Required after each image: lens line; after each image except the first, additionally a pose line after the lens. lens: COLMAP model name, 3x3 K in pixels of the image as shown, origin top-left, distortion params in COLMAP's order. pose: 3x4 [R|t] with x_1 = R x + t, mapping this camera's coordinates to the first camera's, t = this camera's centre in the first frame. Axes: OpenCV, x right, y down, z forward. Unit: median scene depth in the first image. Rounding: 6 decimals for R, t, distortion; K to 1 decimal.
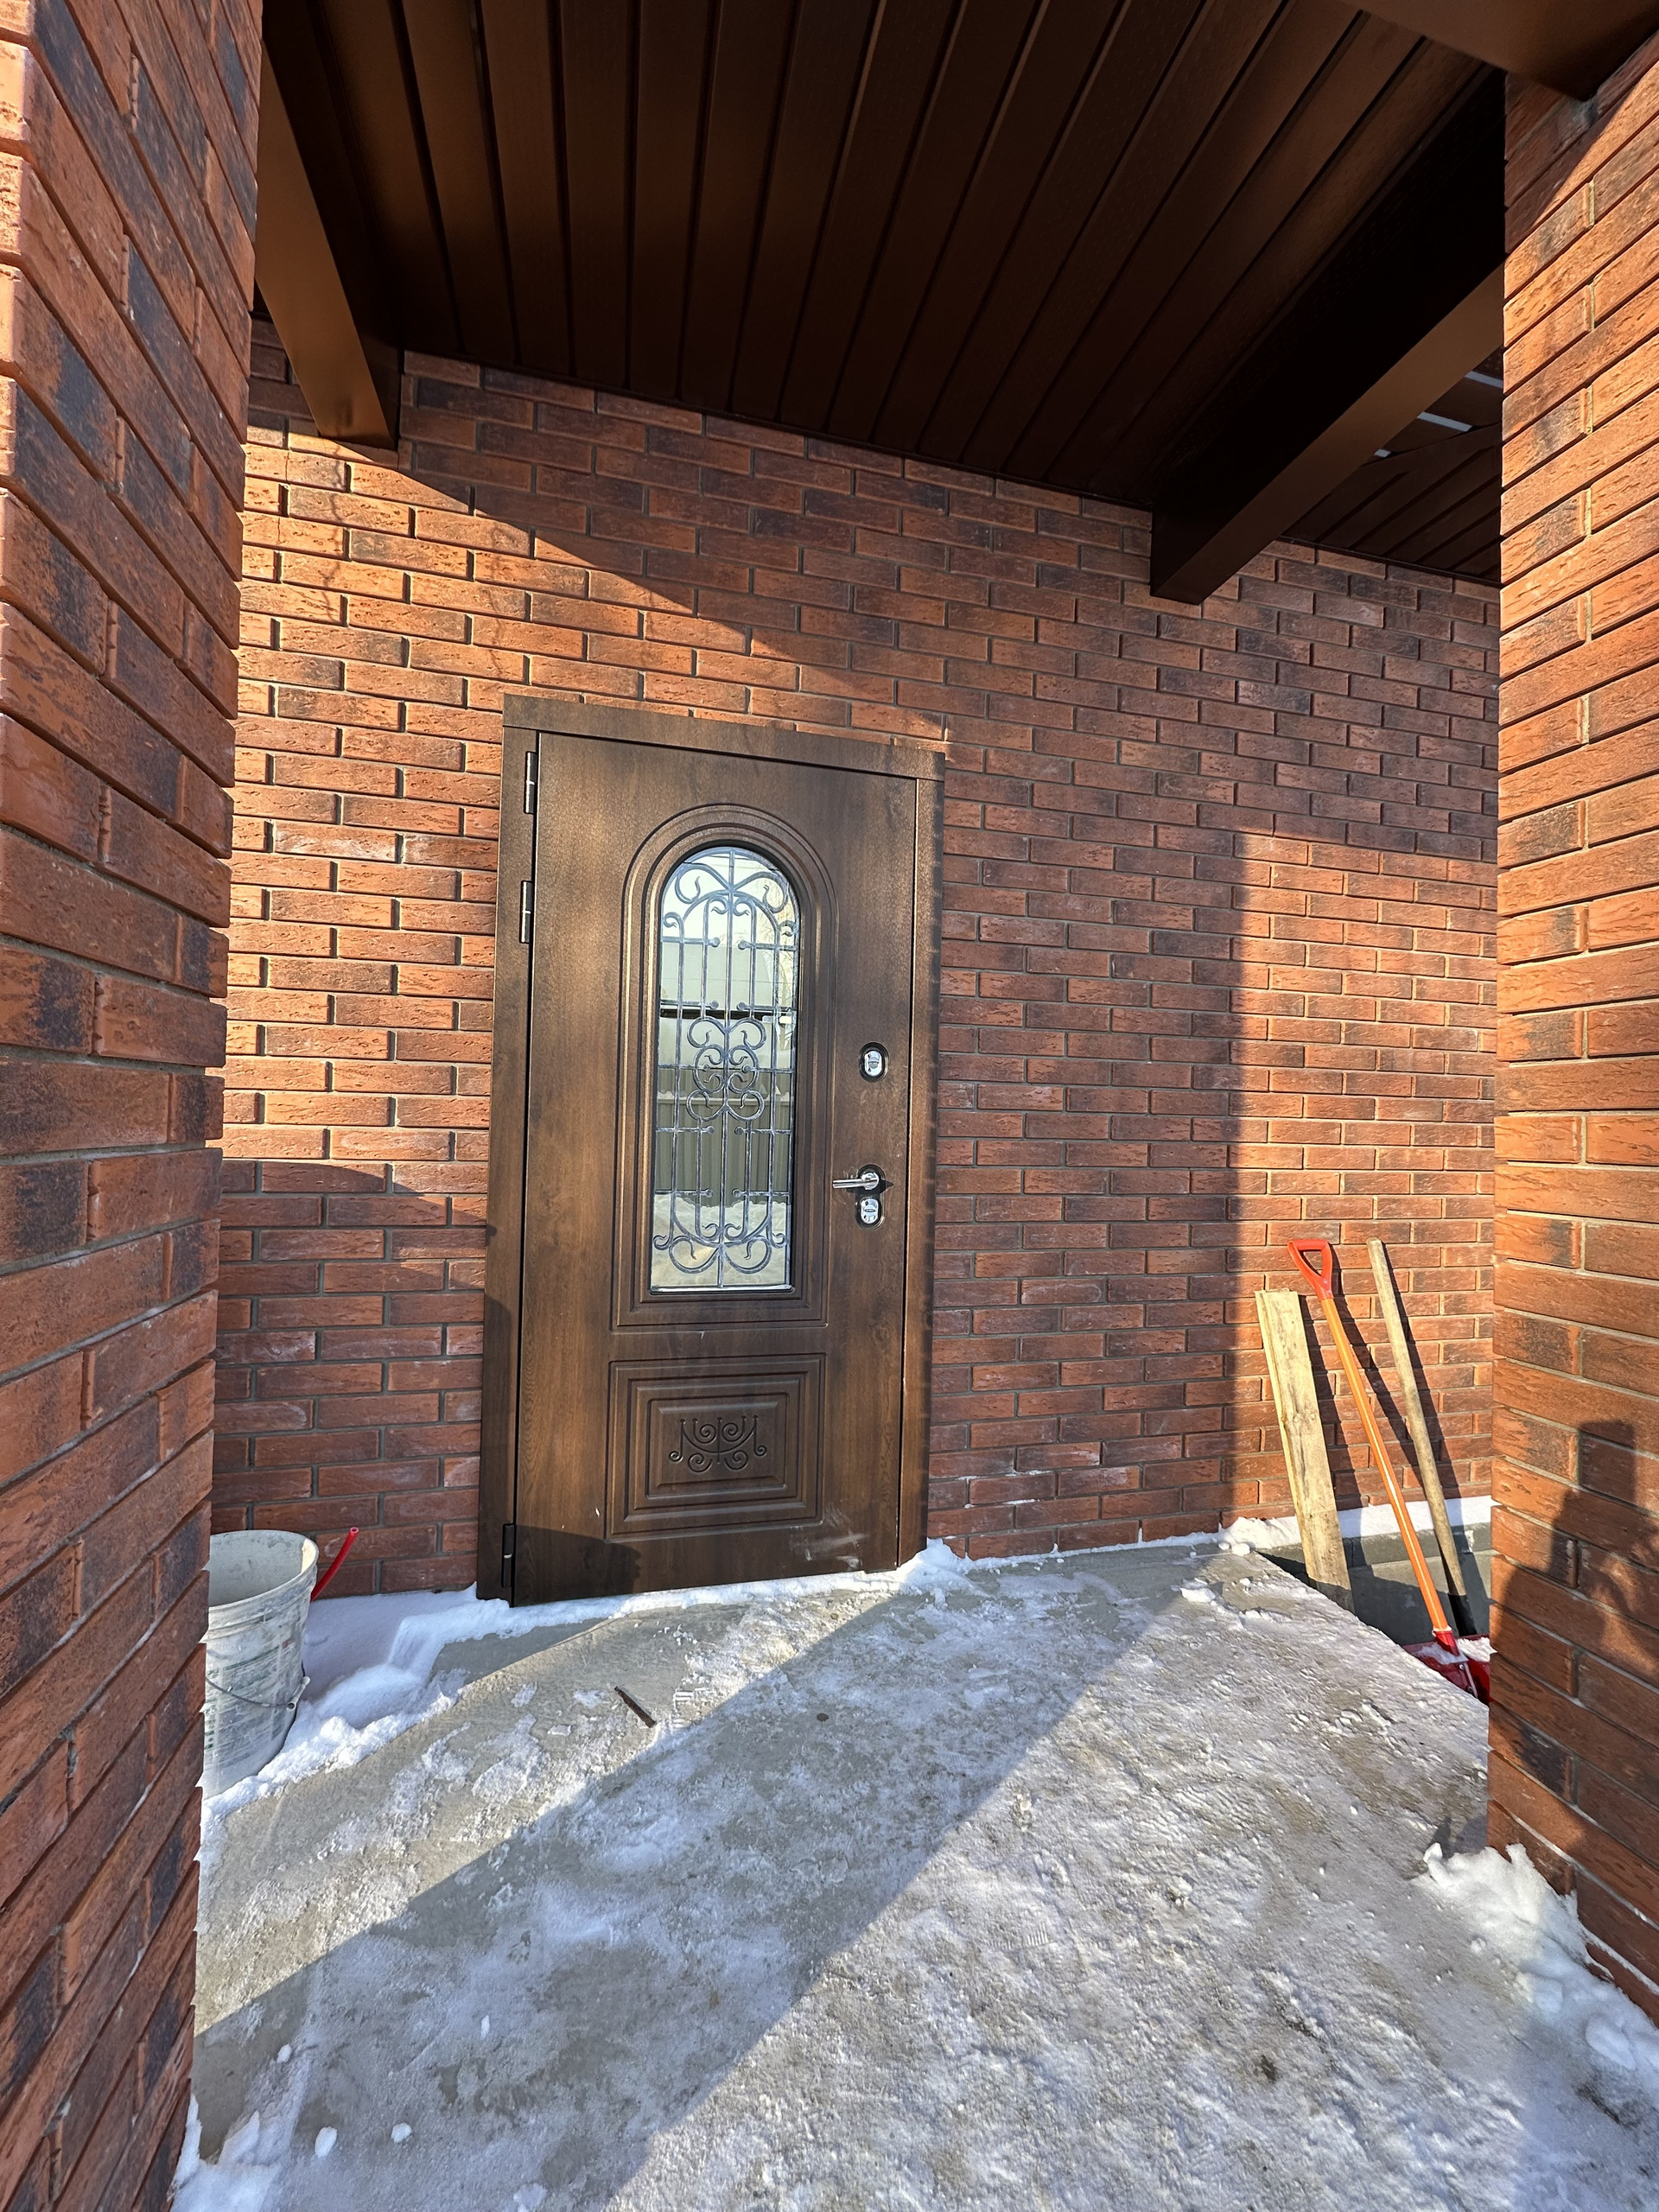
lens RADIAL K [[882.9, 0, 829.5], [0, 882.9, 1106.0], [0, 0, 1]] dist [-0.000046, 0.000128]
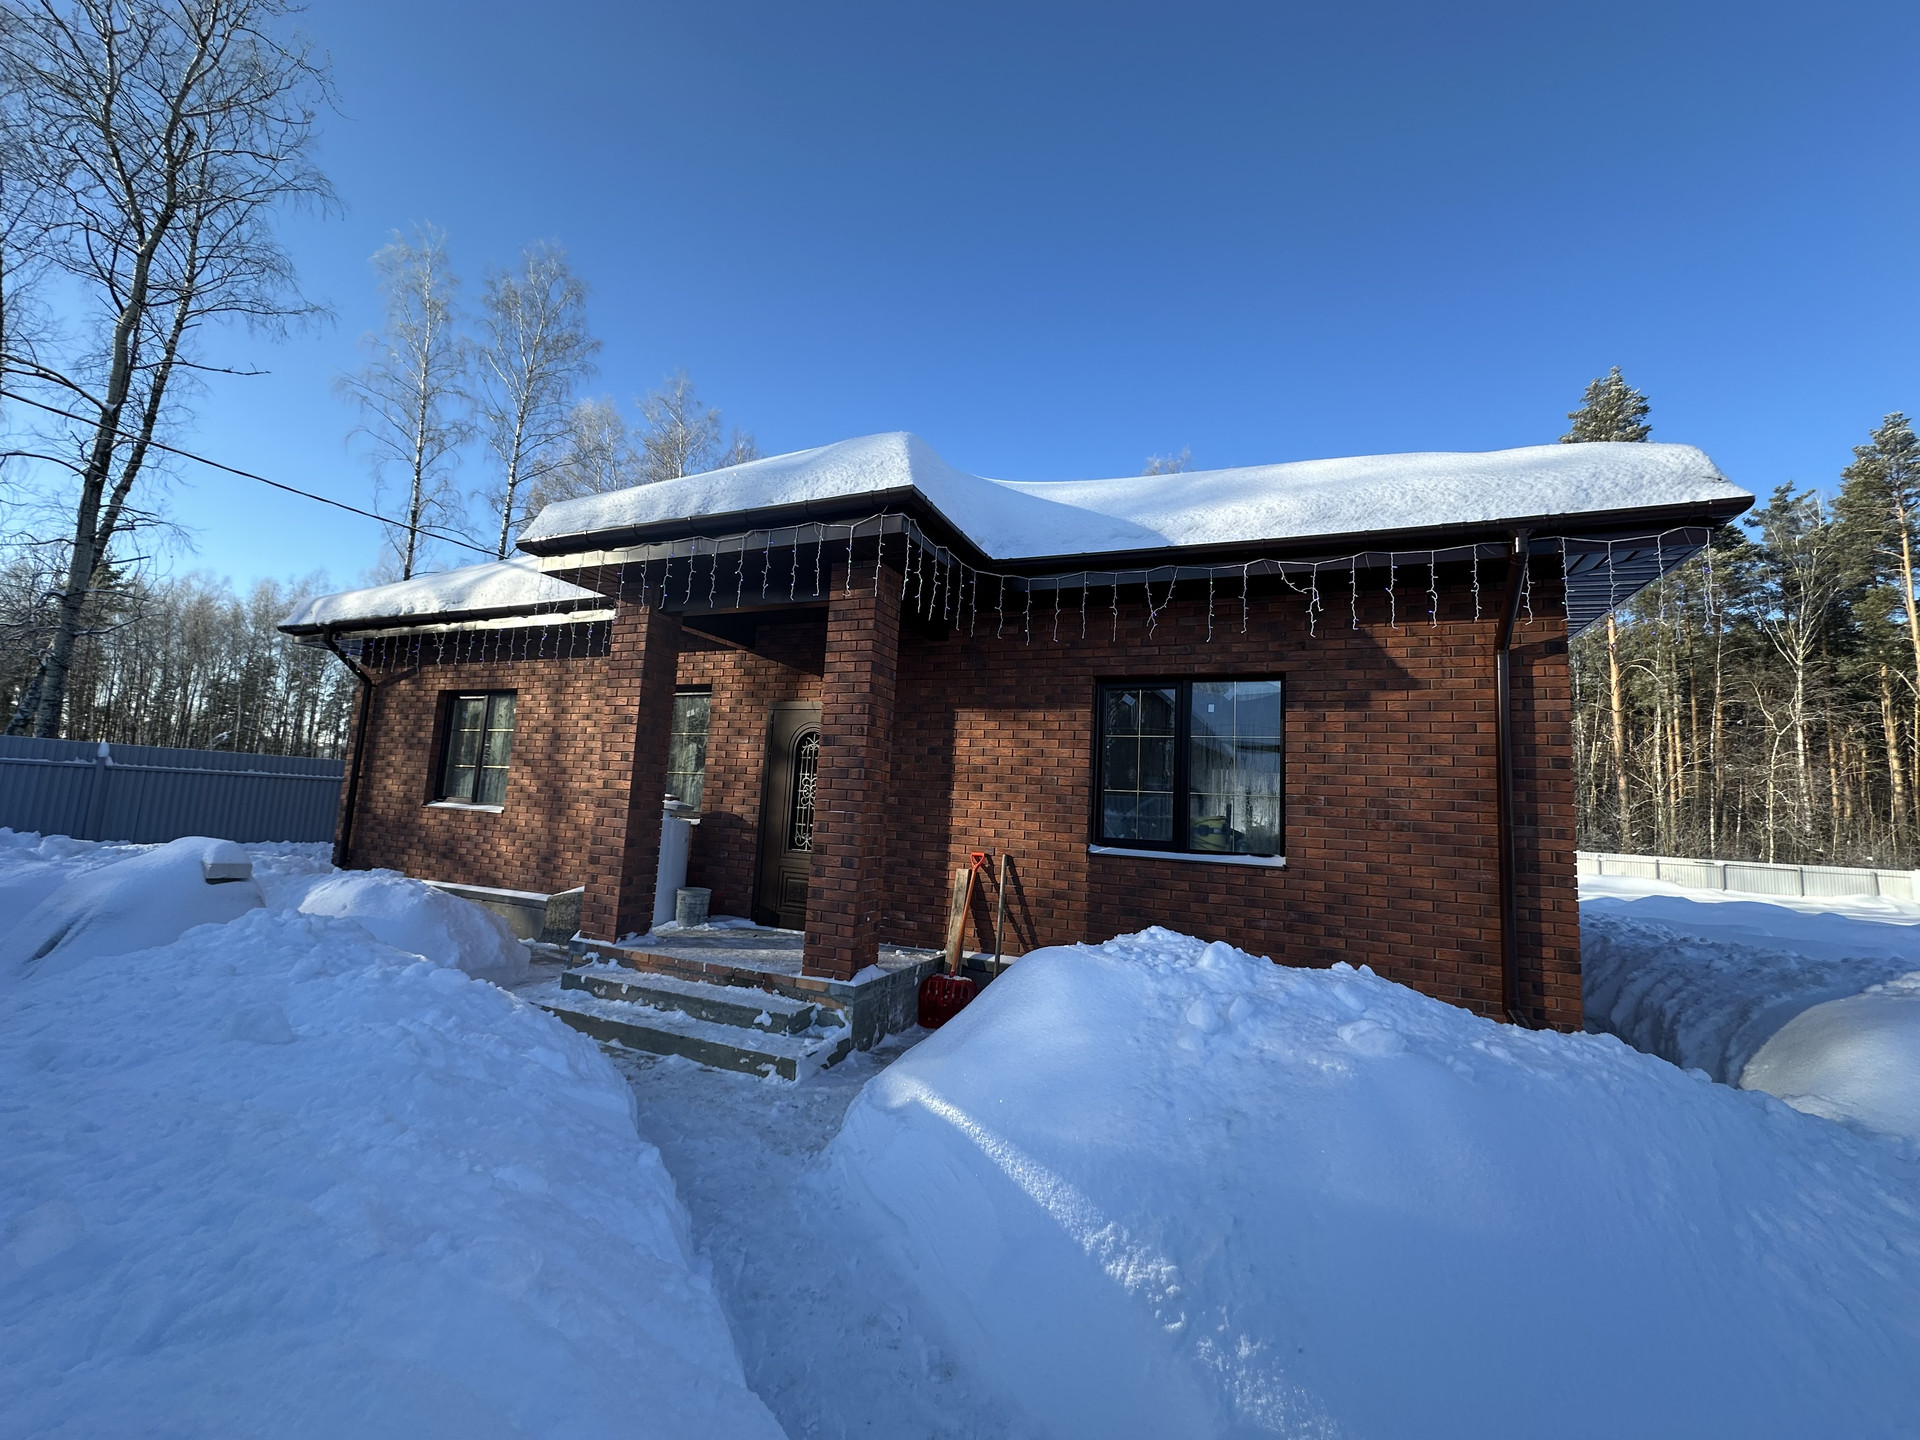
lens RADIAL K [[766.3, 0, 963.4], [0, 766.3, 722.7], [0, 0, 1]] dist [-0.000046, 0.000128]
pose [[0.794327, -0.051187, -0.605330, 2.207840], [-0.025102, 0.992827, -0.116892, 0.029707], [0.606972, 0.108045, 0.787345, -1.112346]]
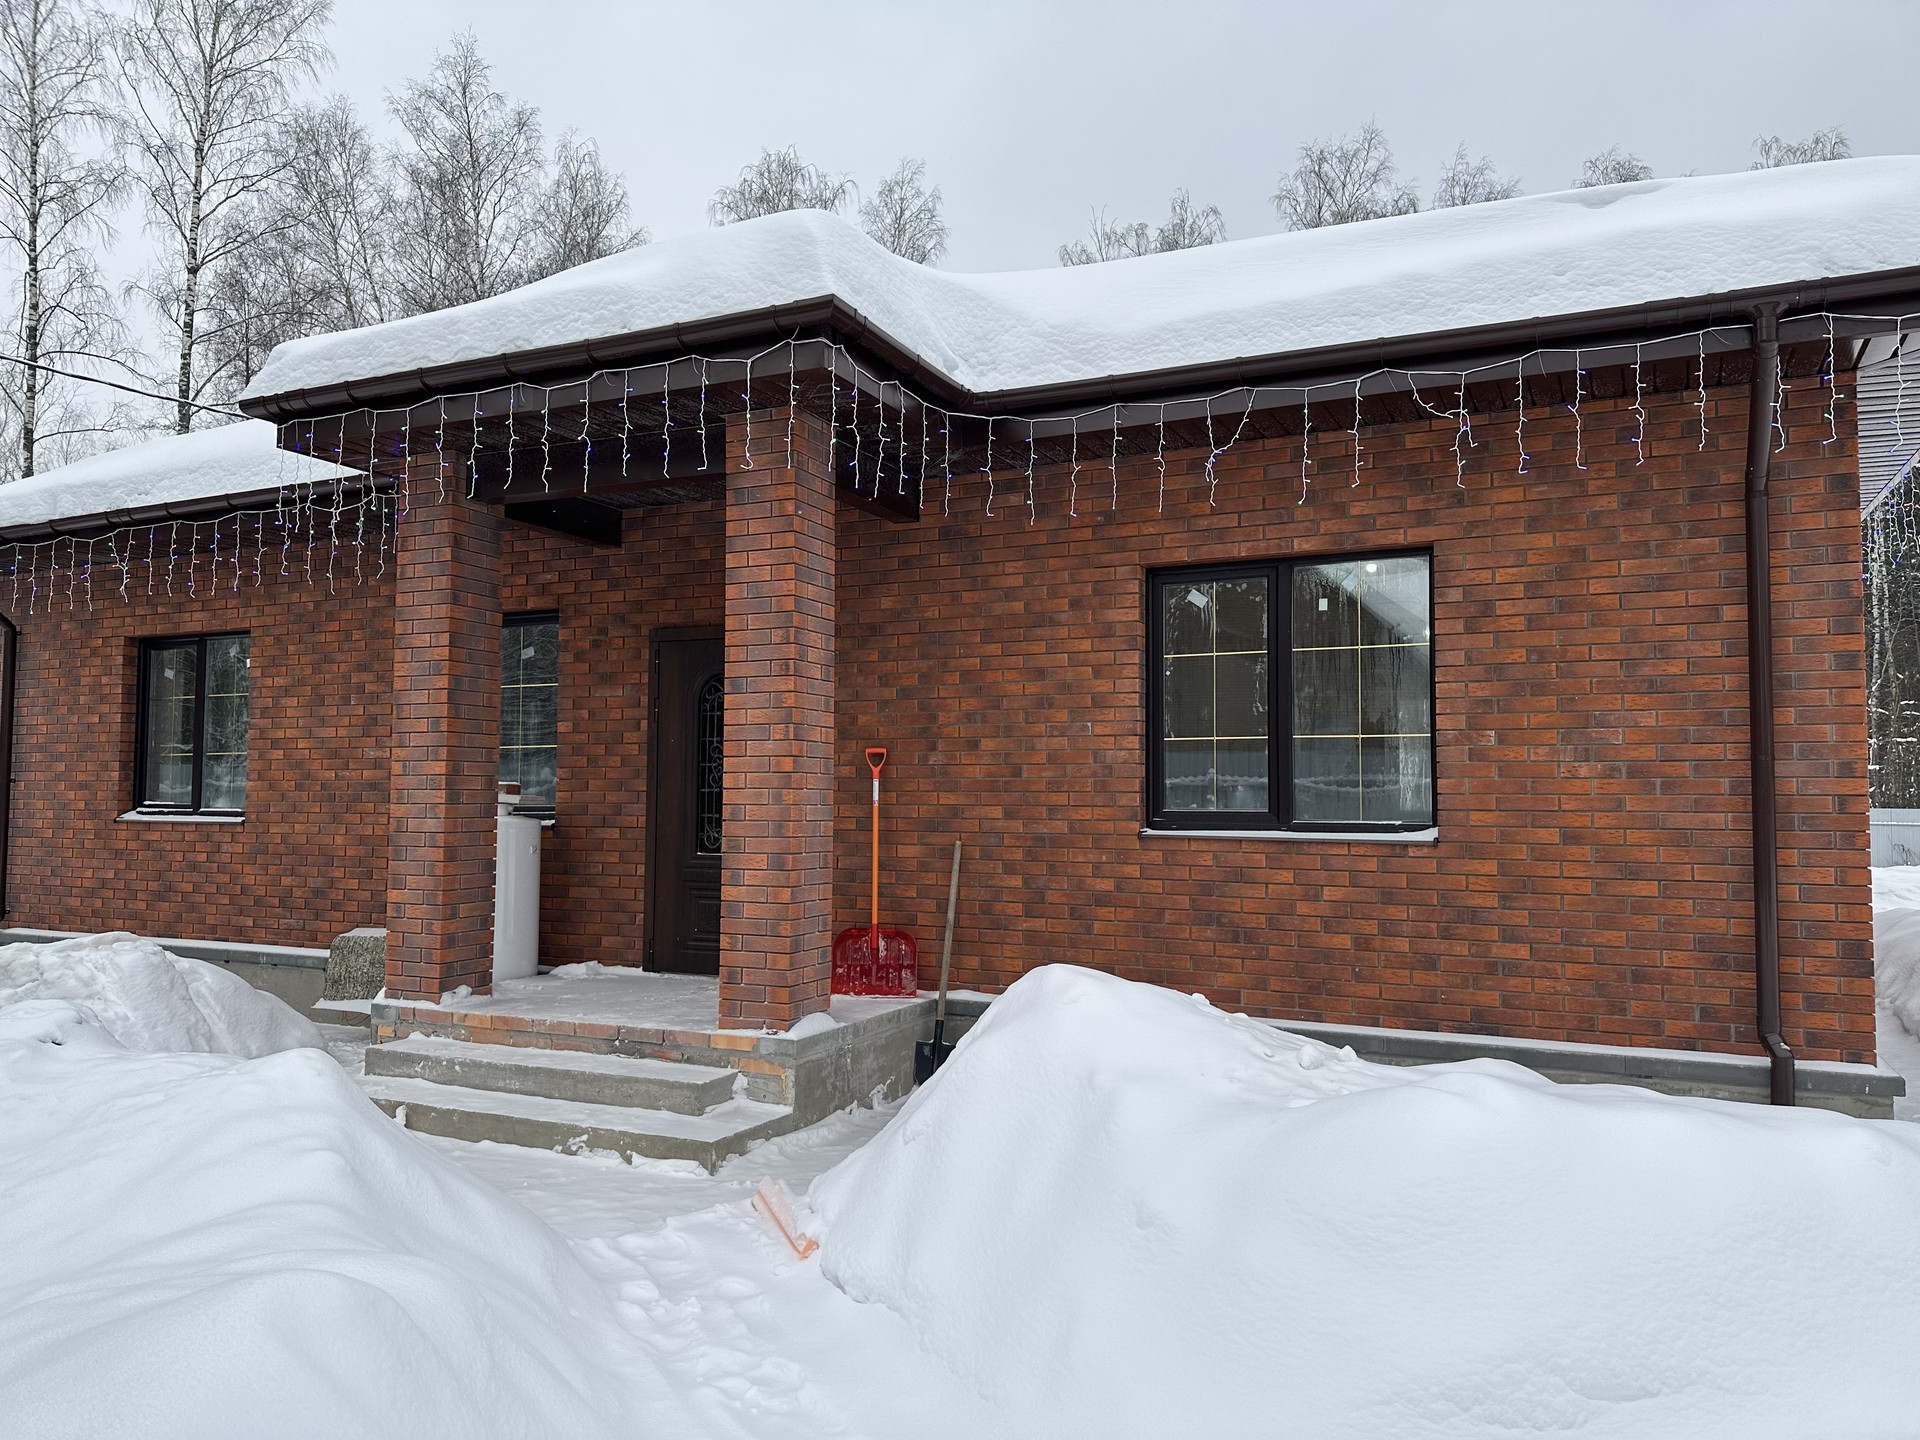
lens RADIAL K [[1334.2, 0, 965.6], [0, 1334.2, 730.0], [0, 0, 1]] dist [0.145536, -0.212089]
pose [[0.771805, -0.051523, -0.633769, 2.554192], [0.023103, 0.998326, -0.053024, 0.068229], [0.635440, 0.026282, 0.771703, -1.333683]]
